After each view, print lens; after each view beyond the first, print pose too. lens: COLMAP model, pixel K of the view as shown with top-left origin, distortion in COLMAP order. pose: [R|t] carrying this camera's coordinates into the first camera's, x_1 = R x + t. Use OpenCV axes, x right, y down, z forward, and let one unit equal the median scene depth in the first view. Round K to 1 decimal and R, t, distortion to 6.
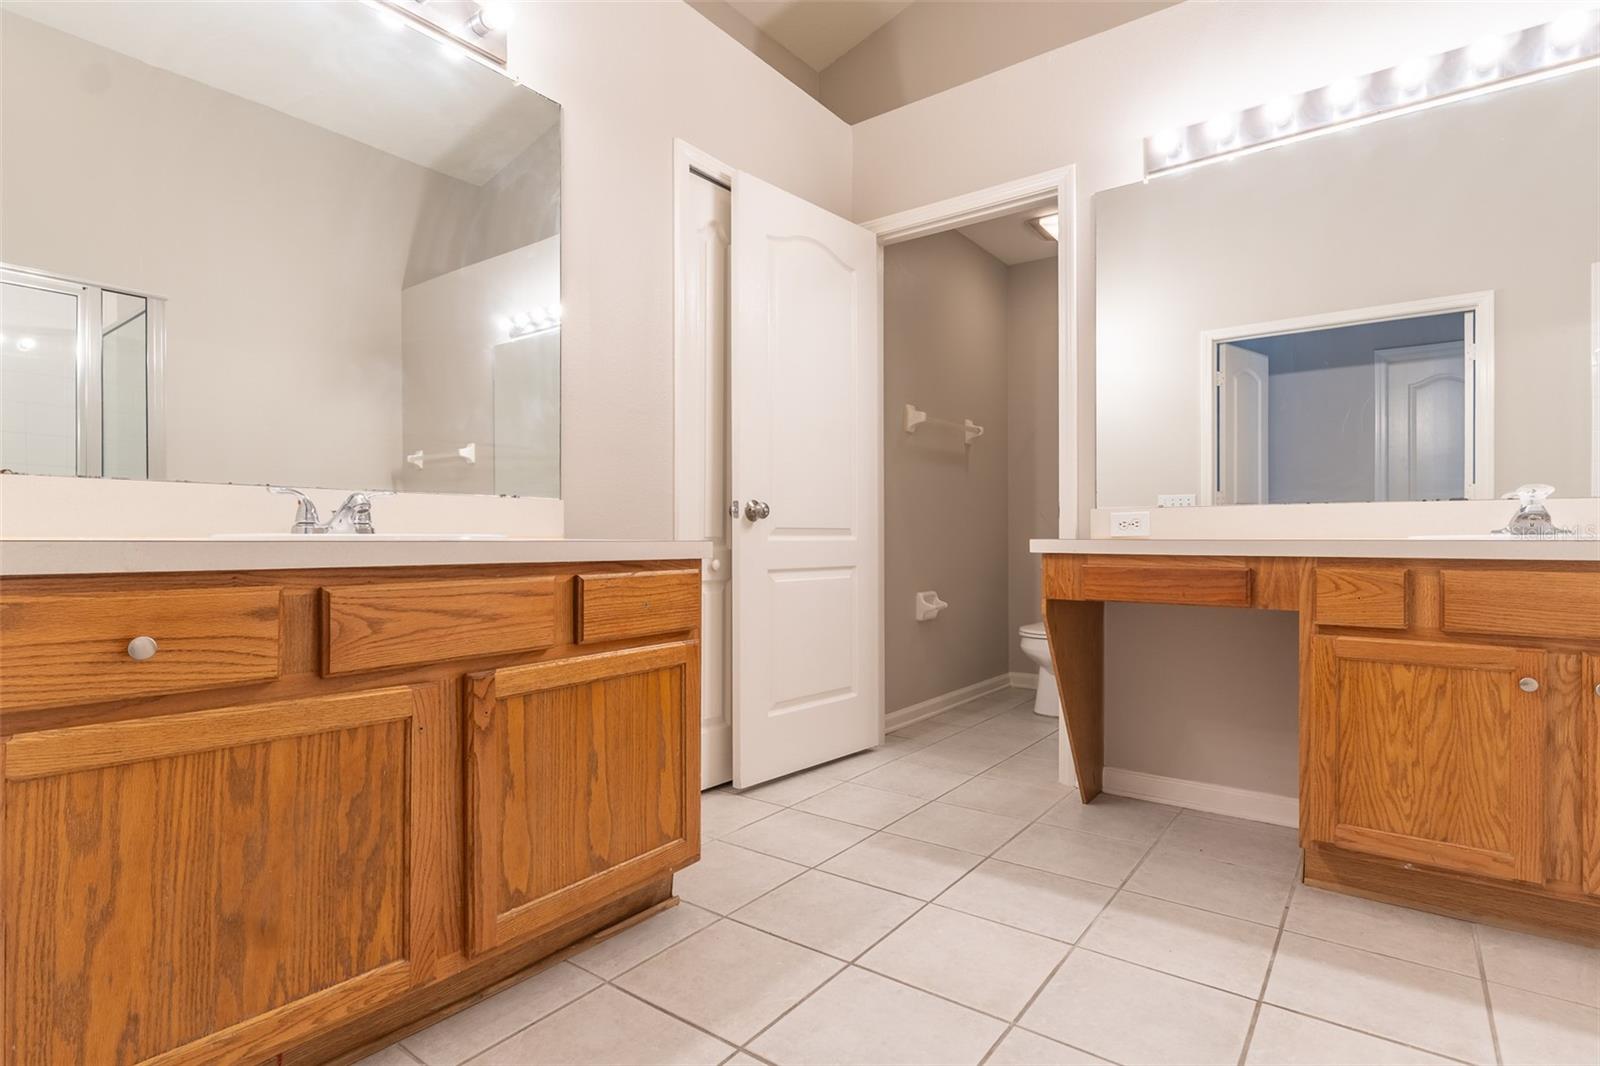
lens RADIAL K [[805.9, 0, 798.2], [0, 805.9, 535.9], [0, 0, 1]] dist [-0.005028, 0.001495]
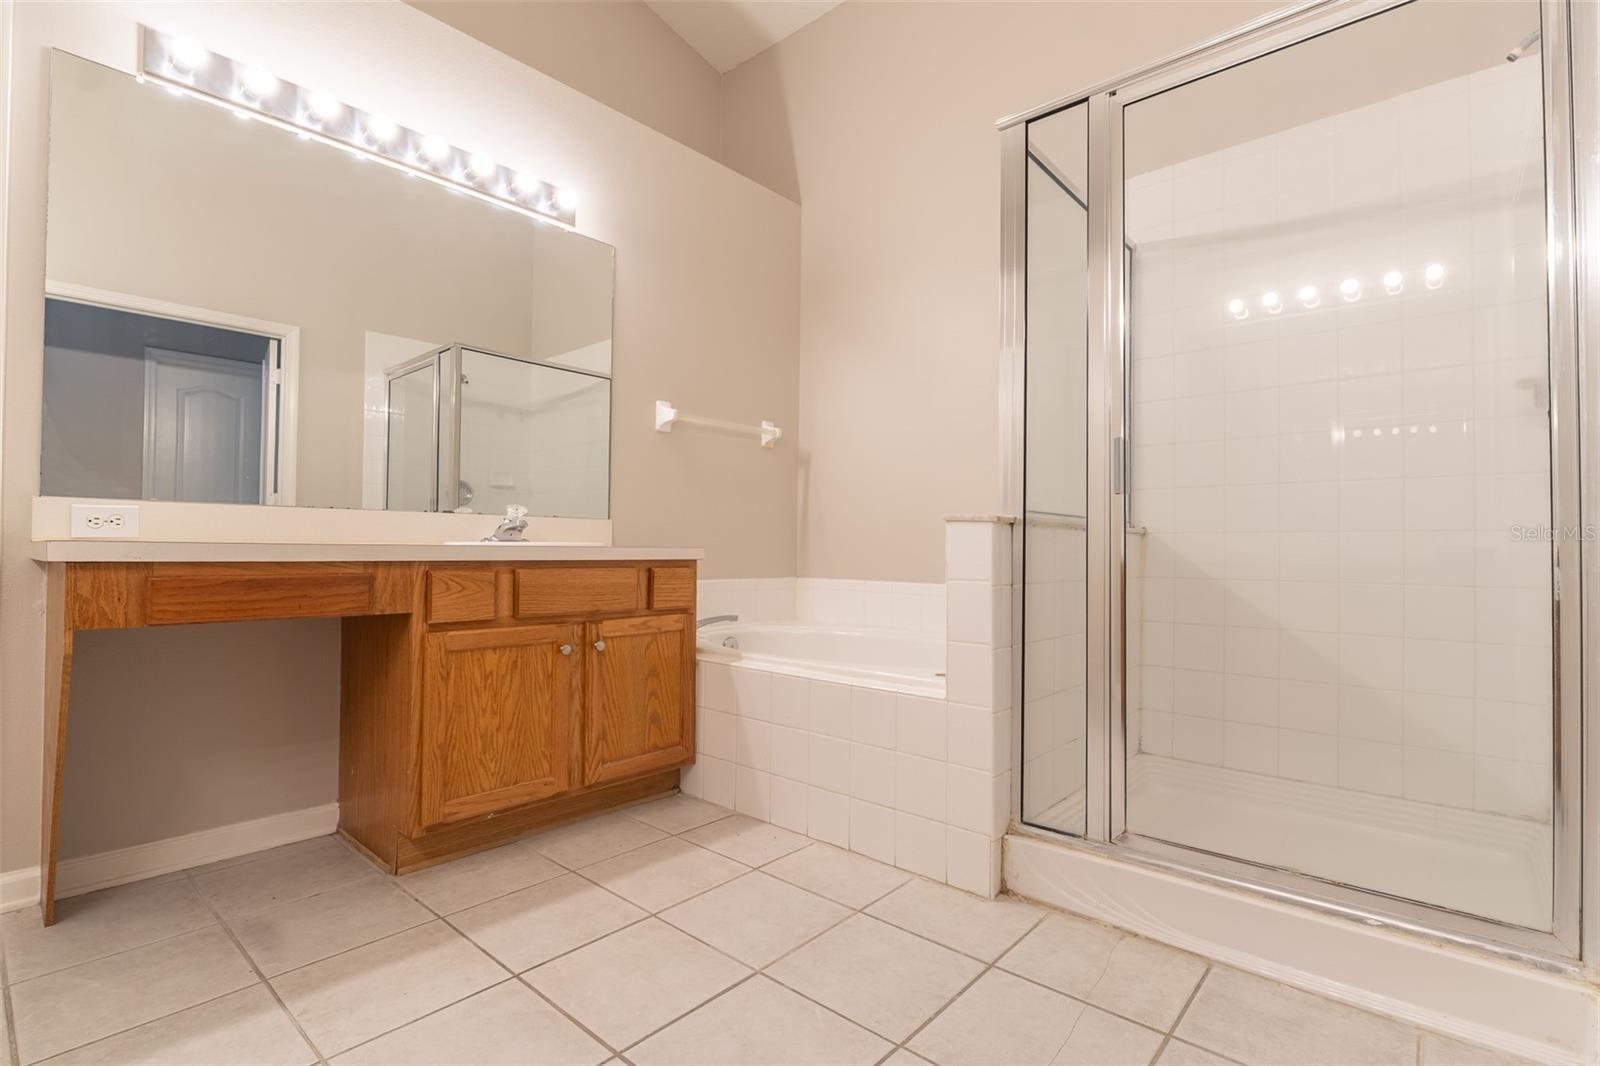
lens RADIAL K [[747.8, 0, 795.5], [0, 747.8, 534.5], [0, 0, 1]] dist [-0.001866, 0.002048]
pose [[0.092512, 0.018042, 0.995548, -0.313547], [-0.013773, 0.999763, -0.016839, 0.000976], [-0.995616, -0.012154, 0.092739, 0.430088]]
